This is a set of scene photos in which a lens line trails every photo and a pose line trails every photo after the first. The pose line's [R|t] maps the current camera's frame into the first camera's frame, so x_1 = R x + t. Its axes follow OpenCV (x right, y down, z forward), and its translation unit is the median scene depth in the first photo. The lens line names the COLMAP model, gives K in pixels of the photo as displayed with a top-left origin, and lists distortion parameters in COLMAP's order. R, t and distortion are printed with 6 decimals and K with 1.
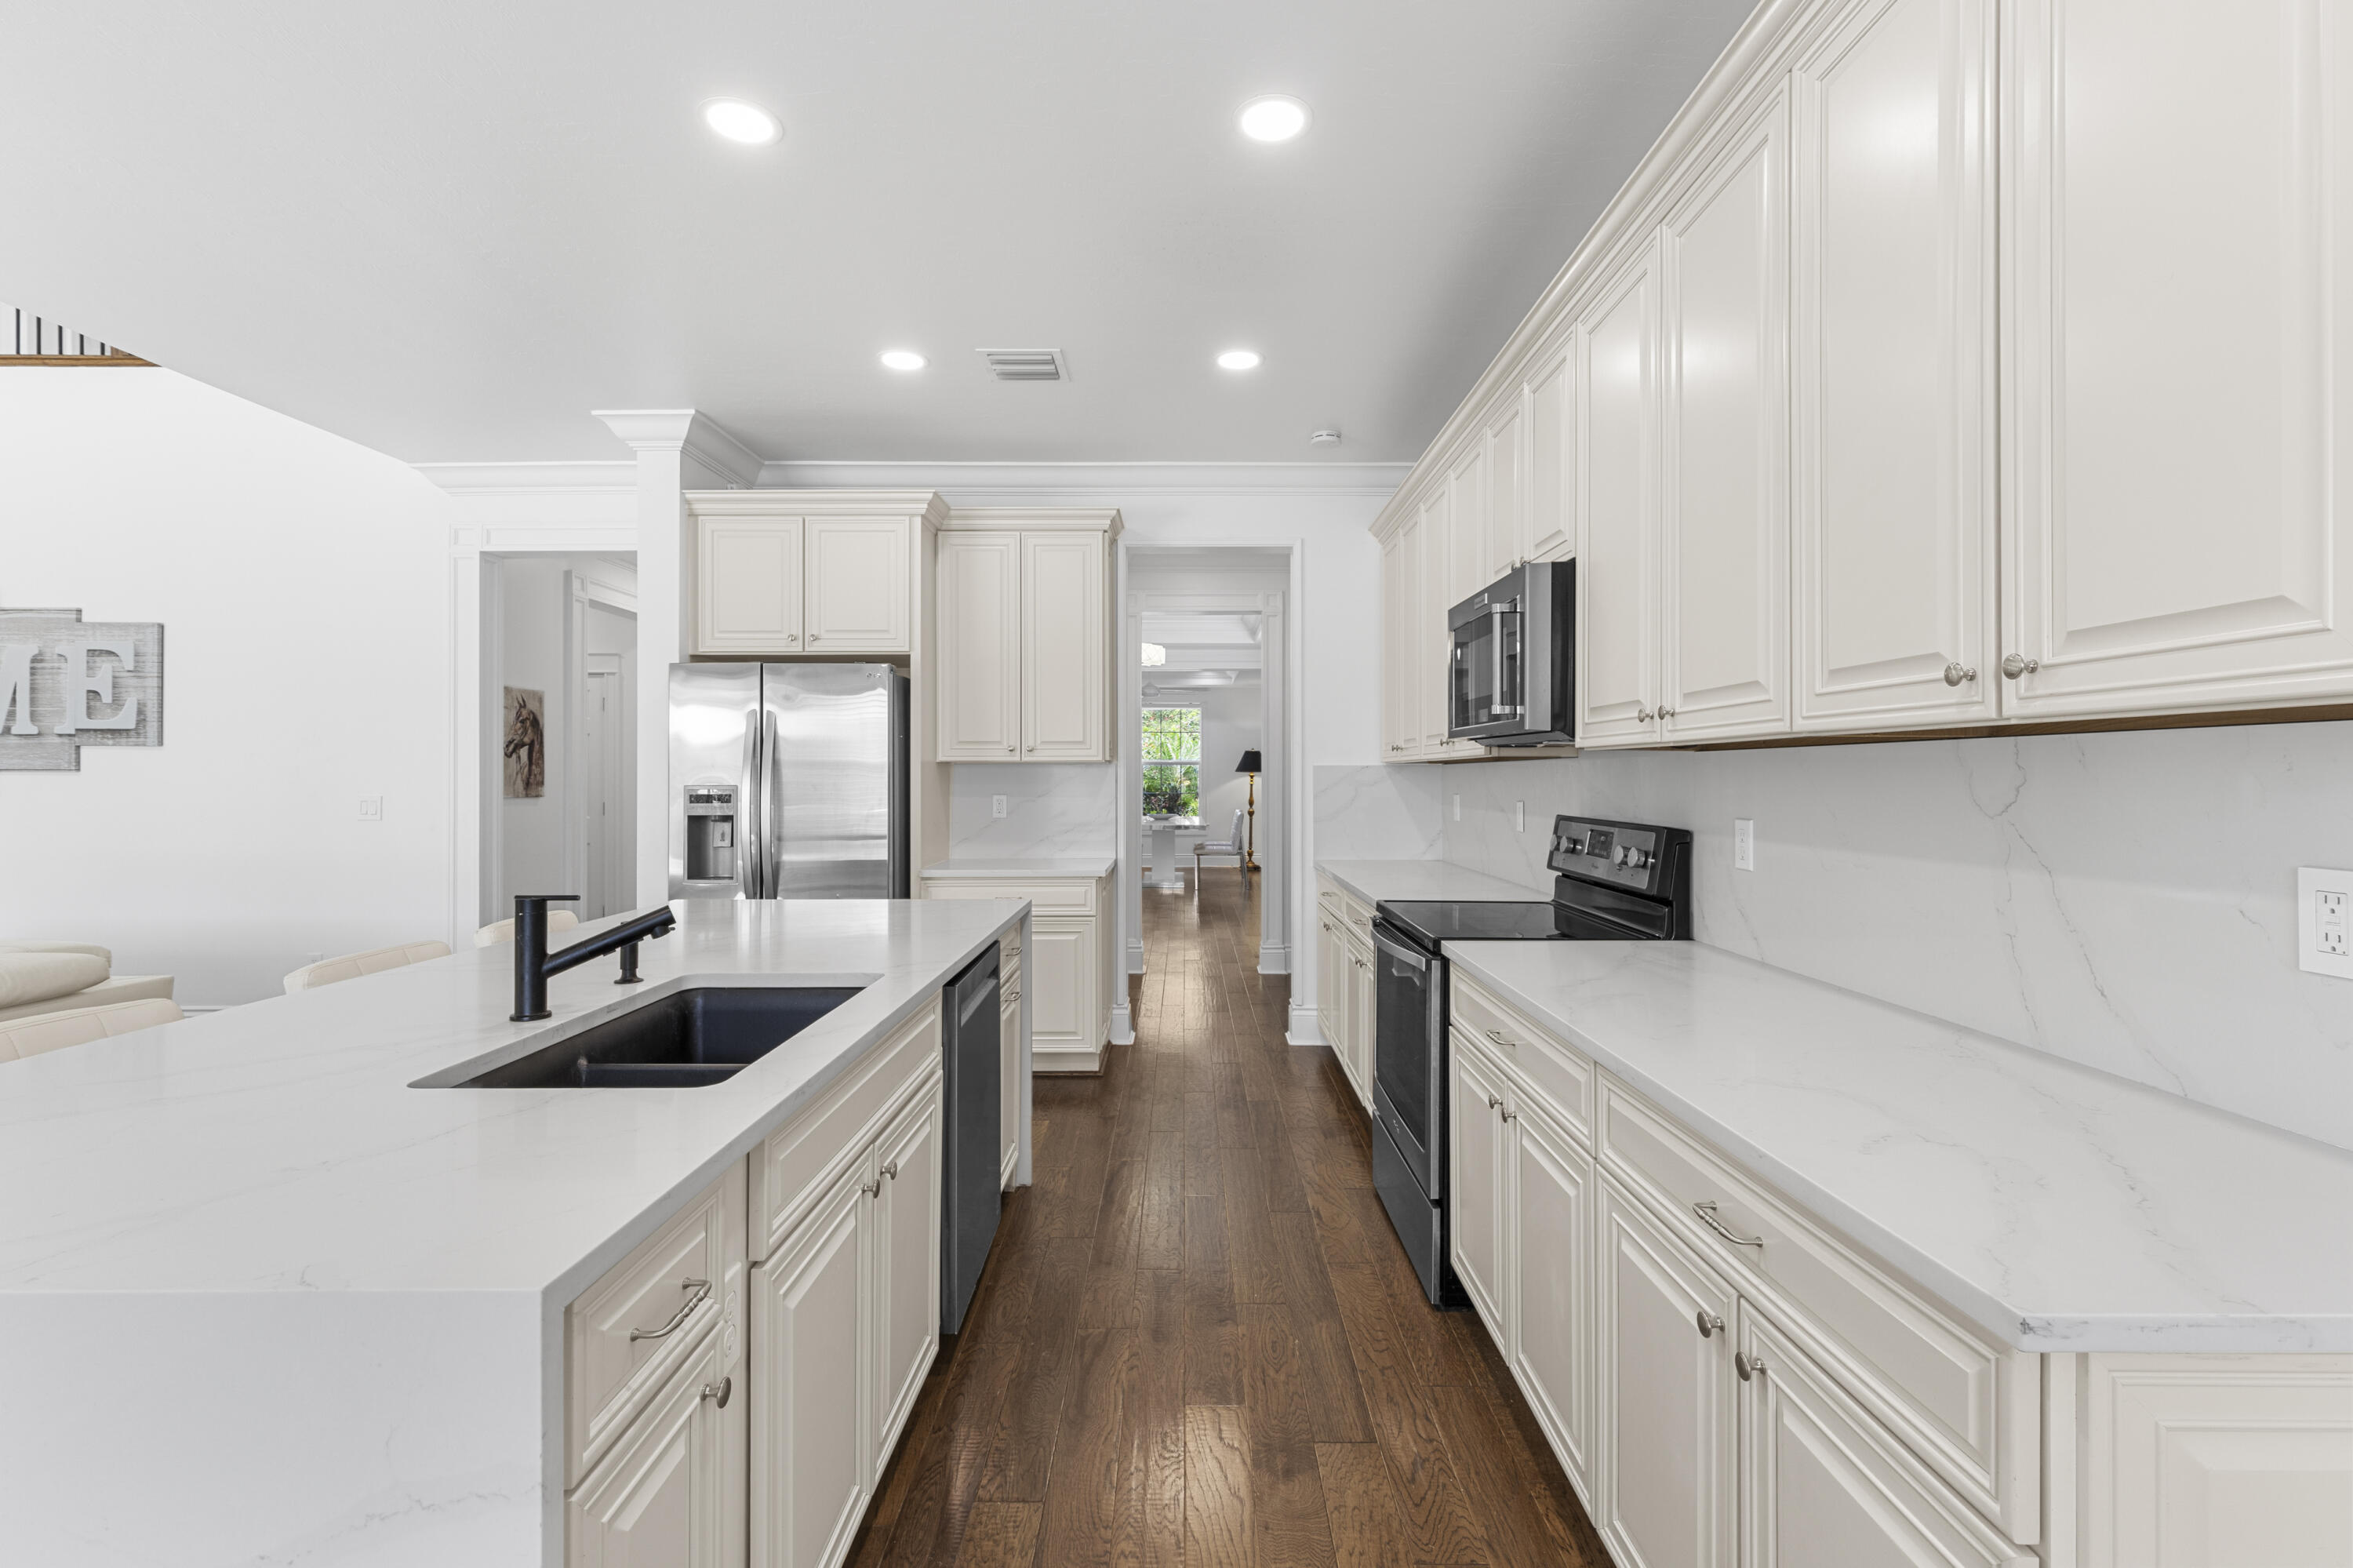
lens RADIAL K [[1058.4, 0, 1172.1], [0, 1058.4, 776.8], [0, 0, 1]] dist [0.004002, -0.000309]
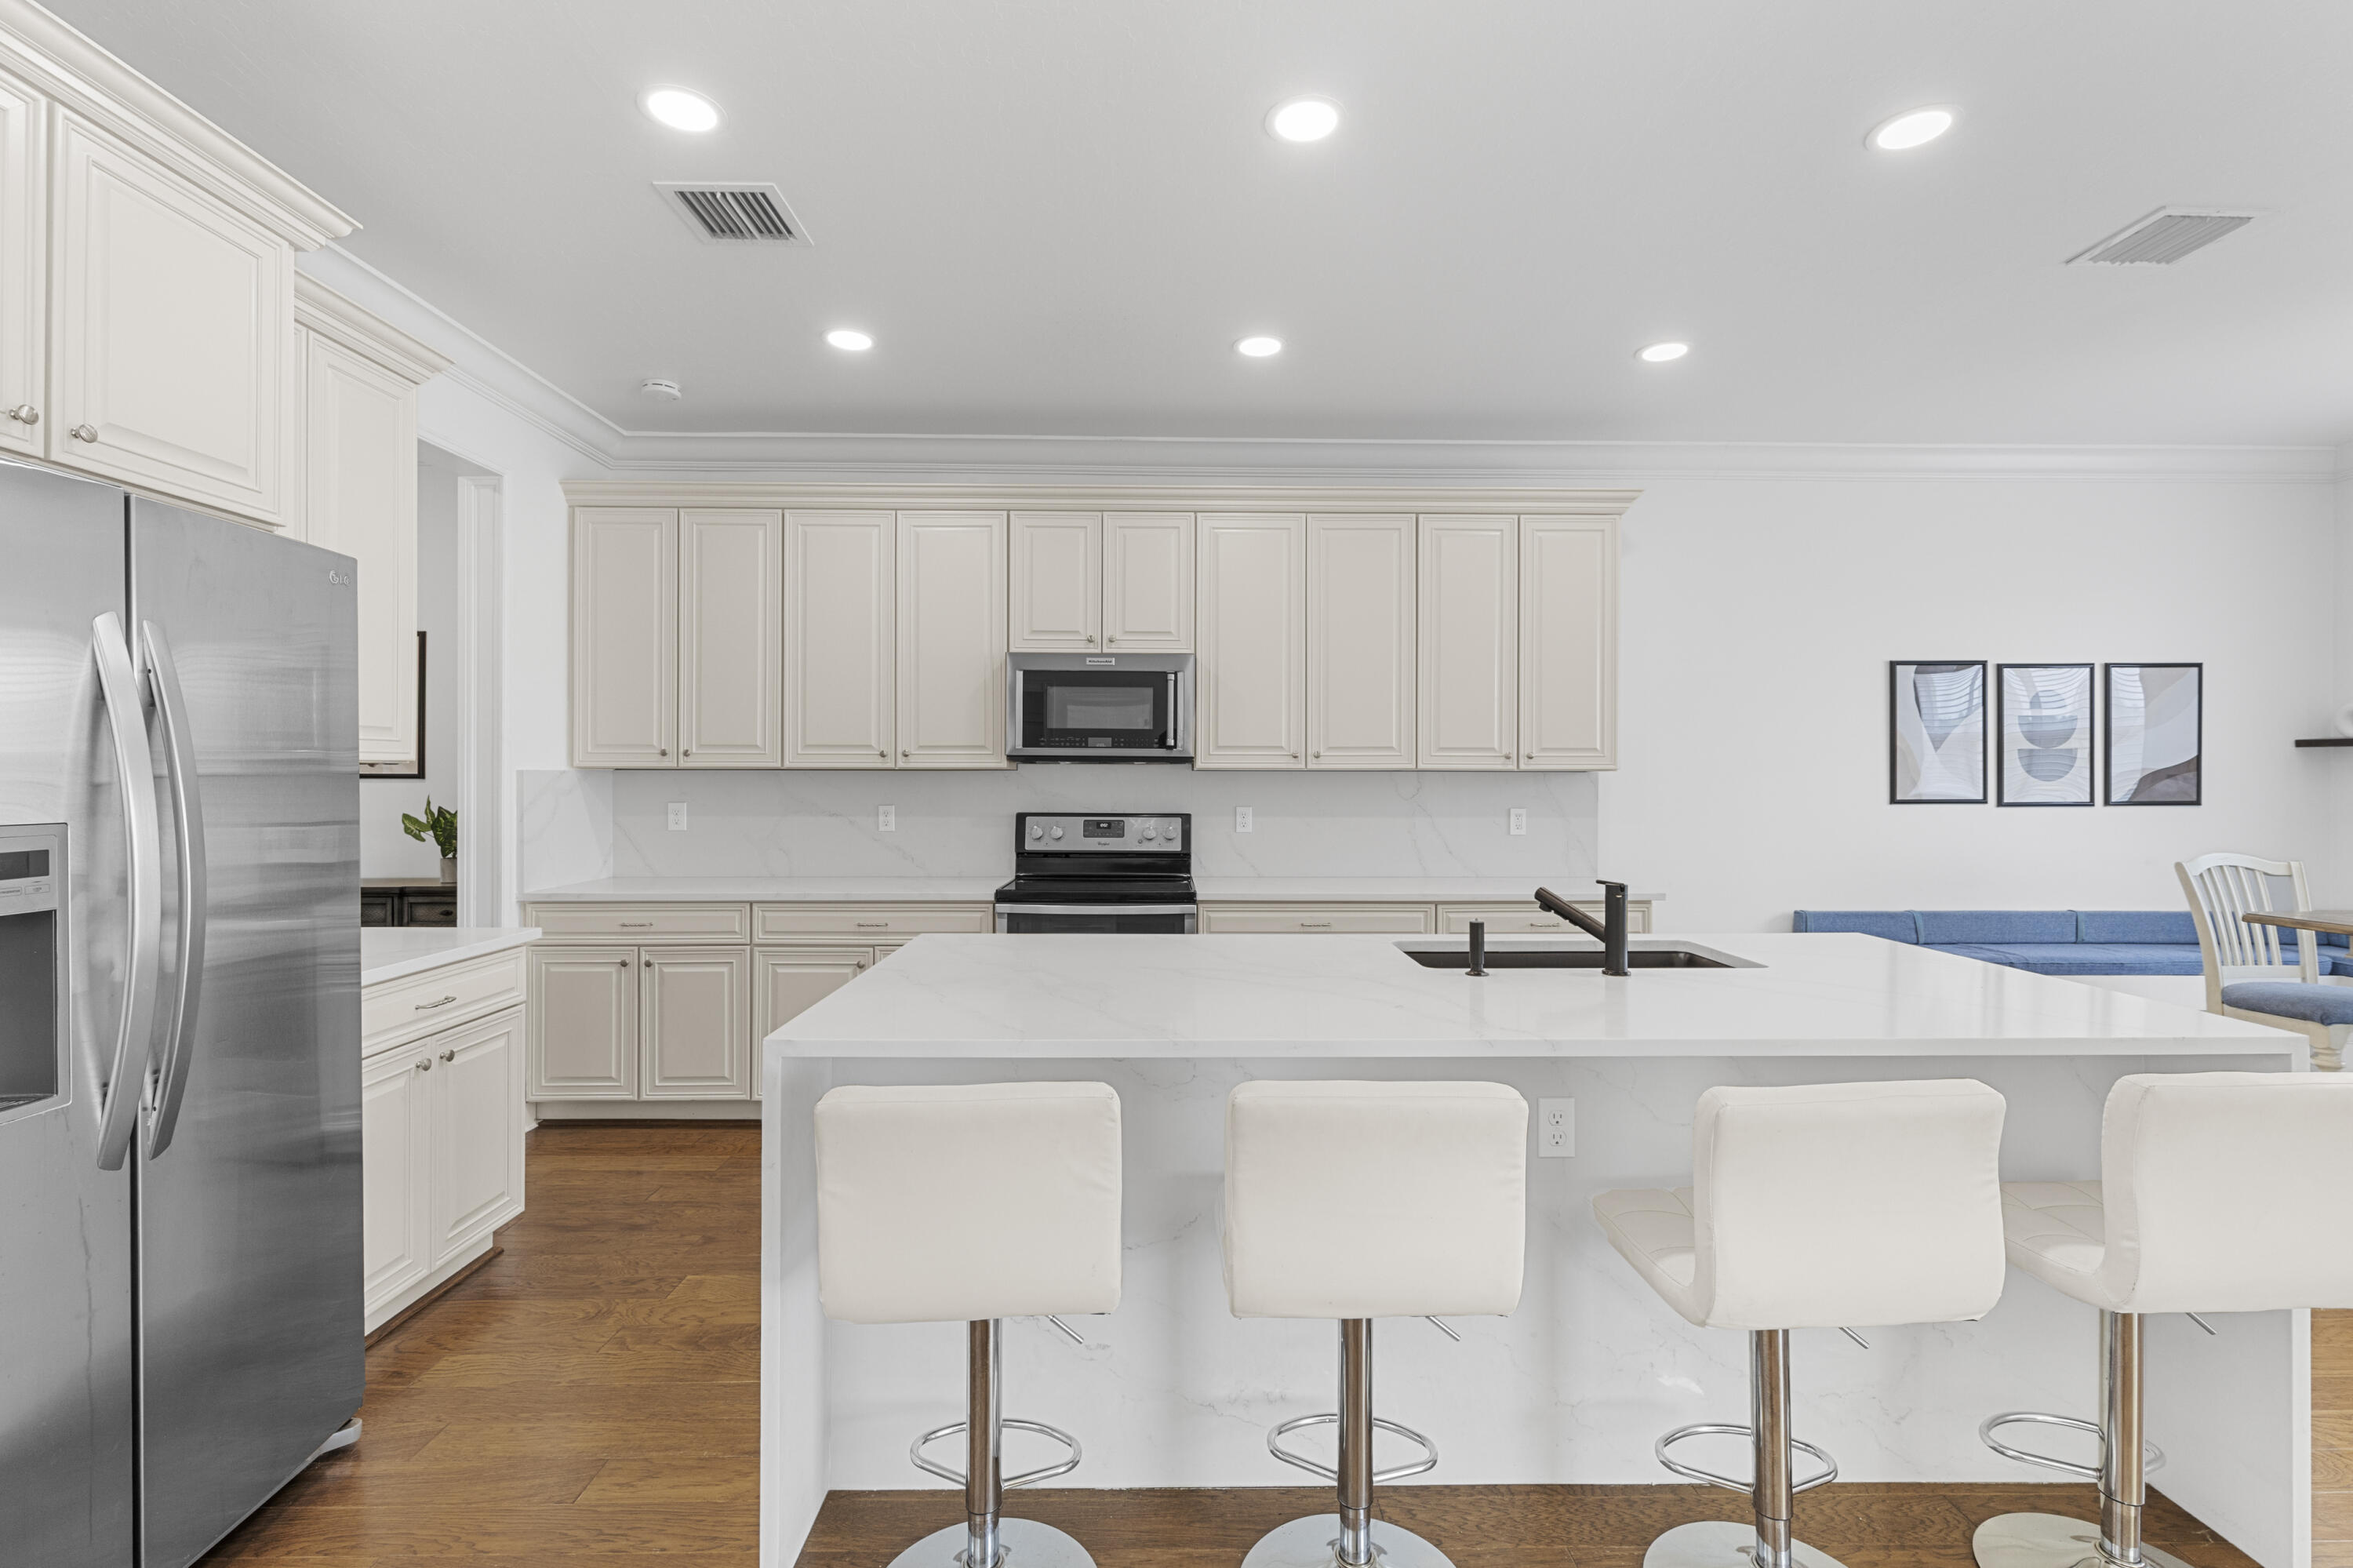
lens RADIAL K [[1058.4, 0, 1180.1], [0, 1058.4, 777.5], [0, 0, 1]] dist [0.004002, -0.000309]
pose [[-0.029683, -0.000520, 0.999559, -0.645796], [-0.002220, 0.999997, 0.000455, -0.006555], [-0.999557, -0.002206, -0.029684, 0.538461]]
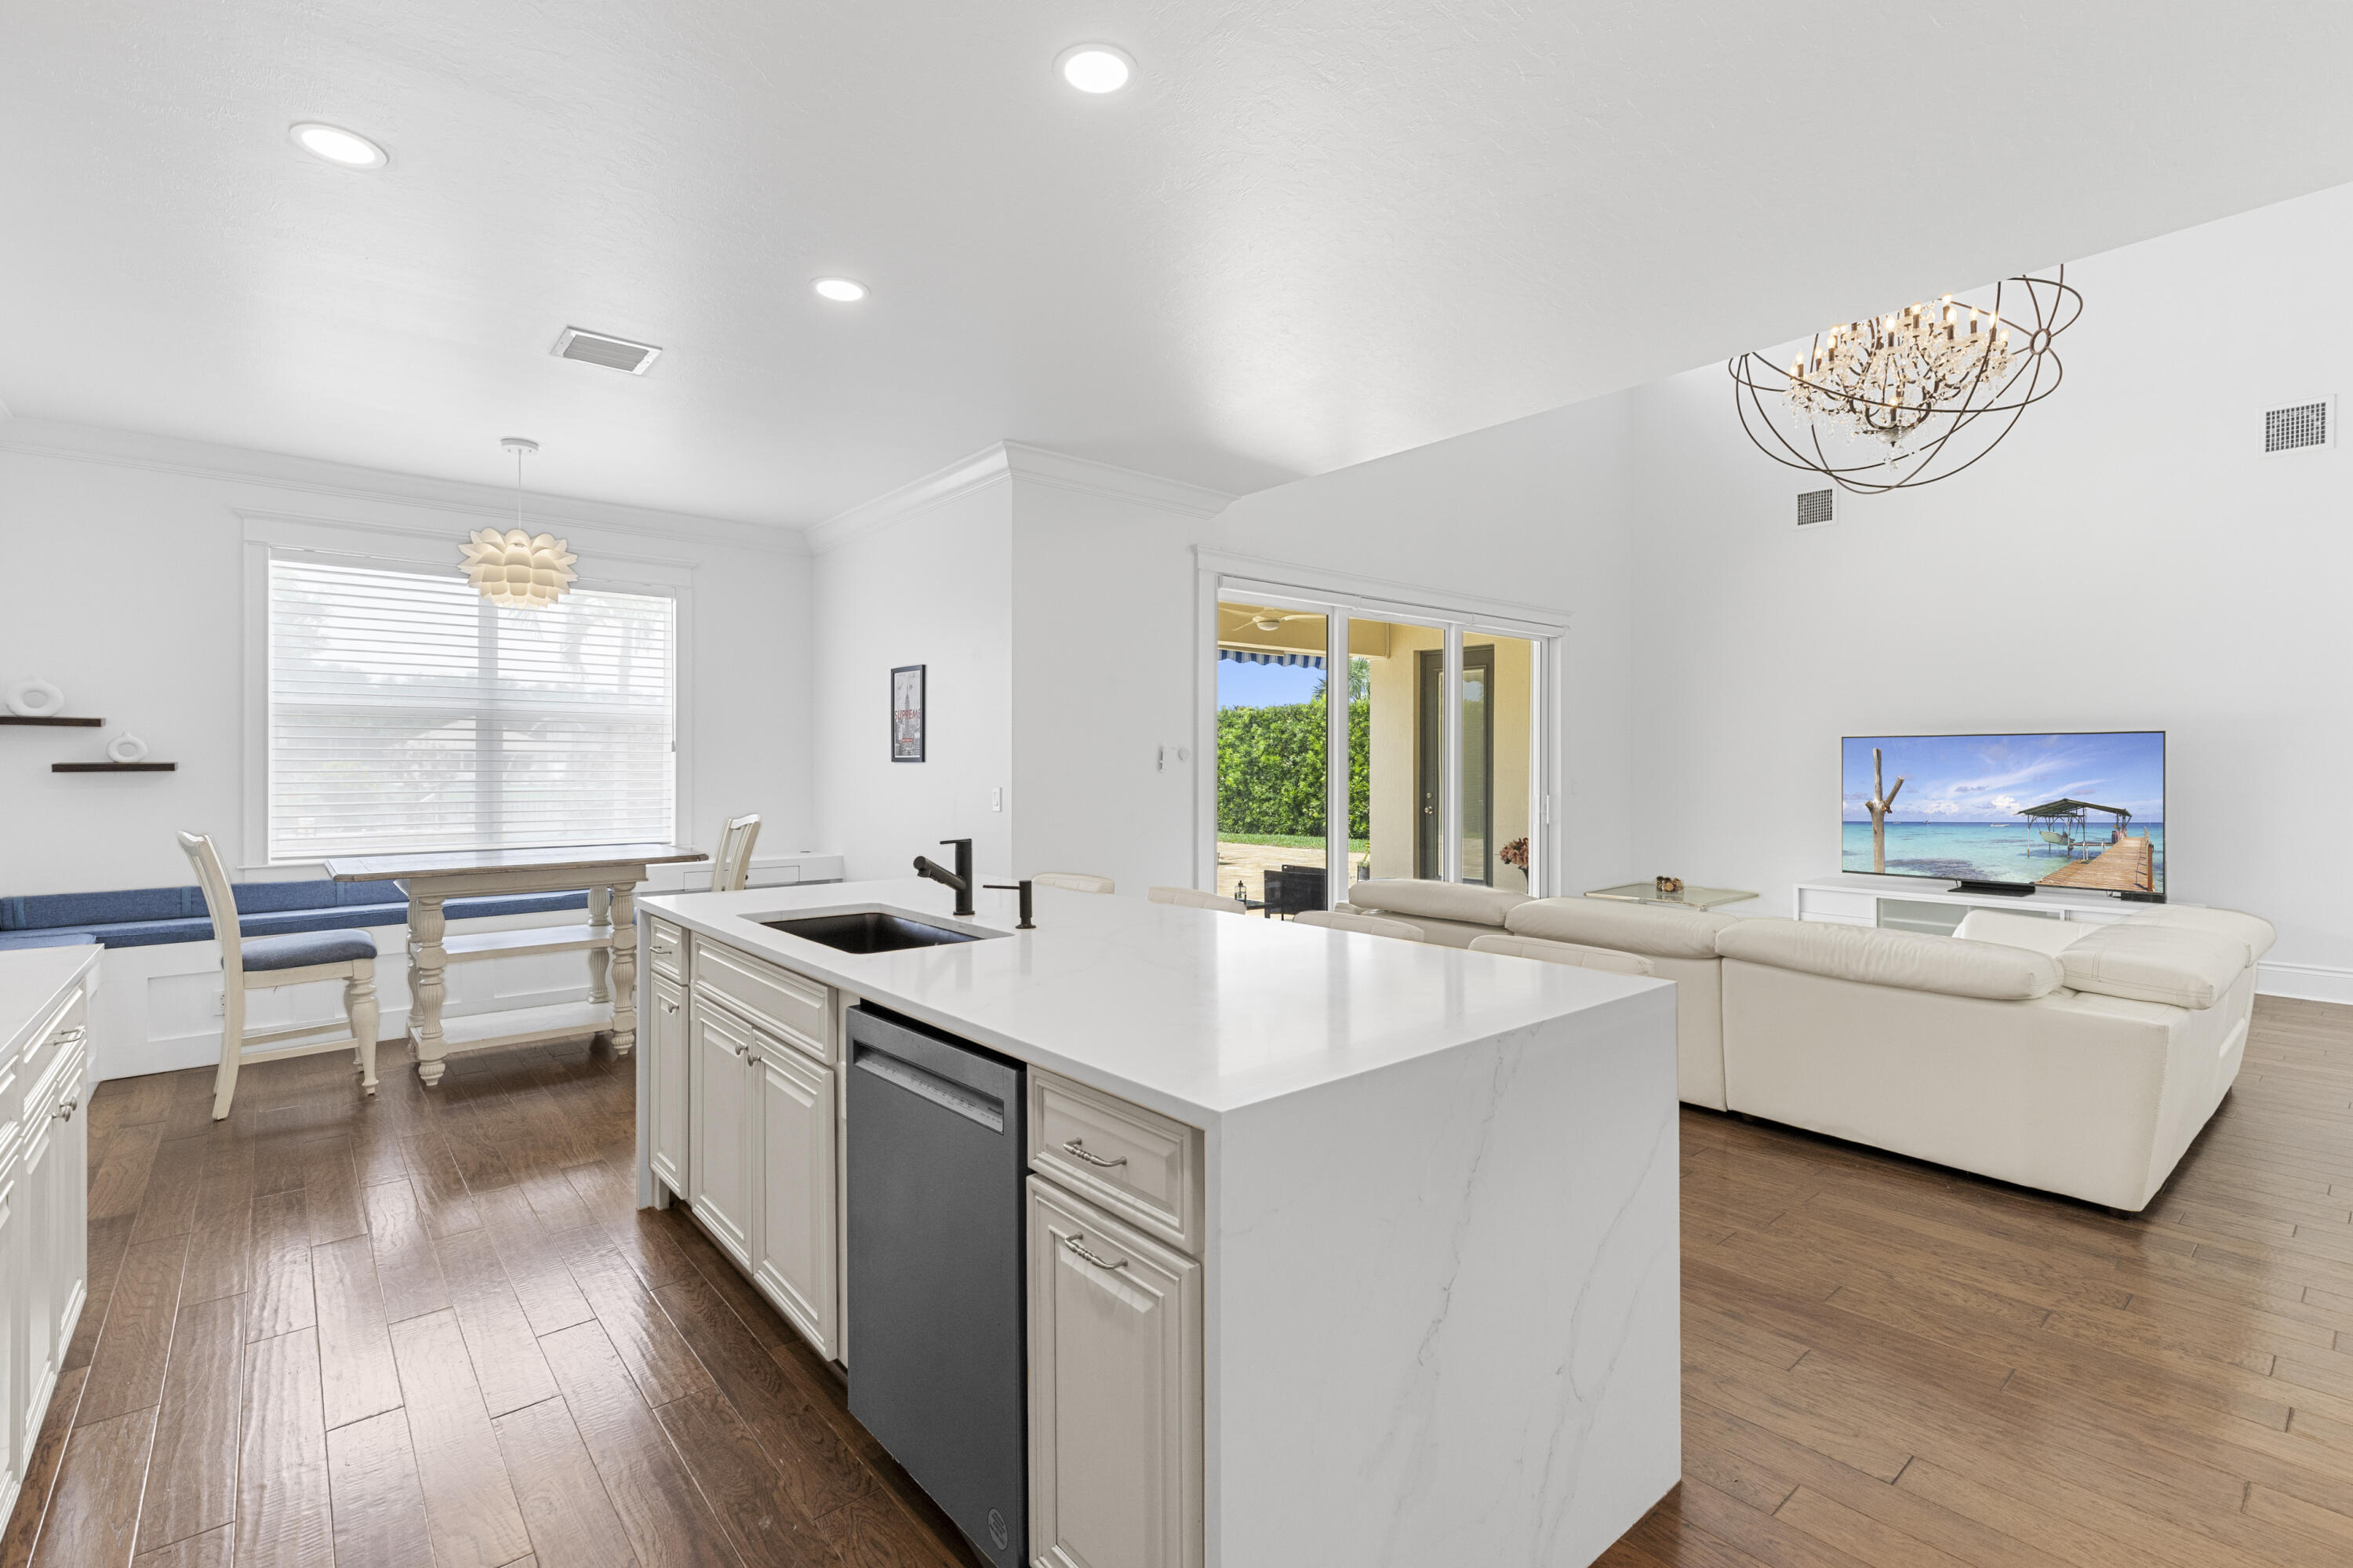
lens RADIAL K [[1058.4, 0, 1179.1], [0, 1058.4, 775.1], [0, 0, 1]] dist [0.004002, -0.000309]
pose [[-0.758402, 0.009632, -0.651716, 0.069057], [0.002733, 0.999929, 0.011598, -0.000585], [0.651782, 0.007015, -0.758374, 0.825795]]
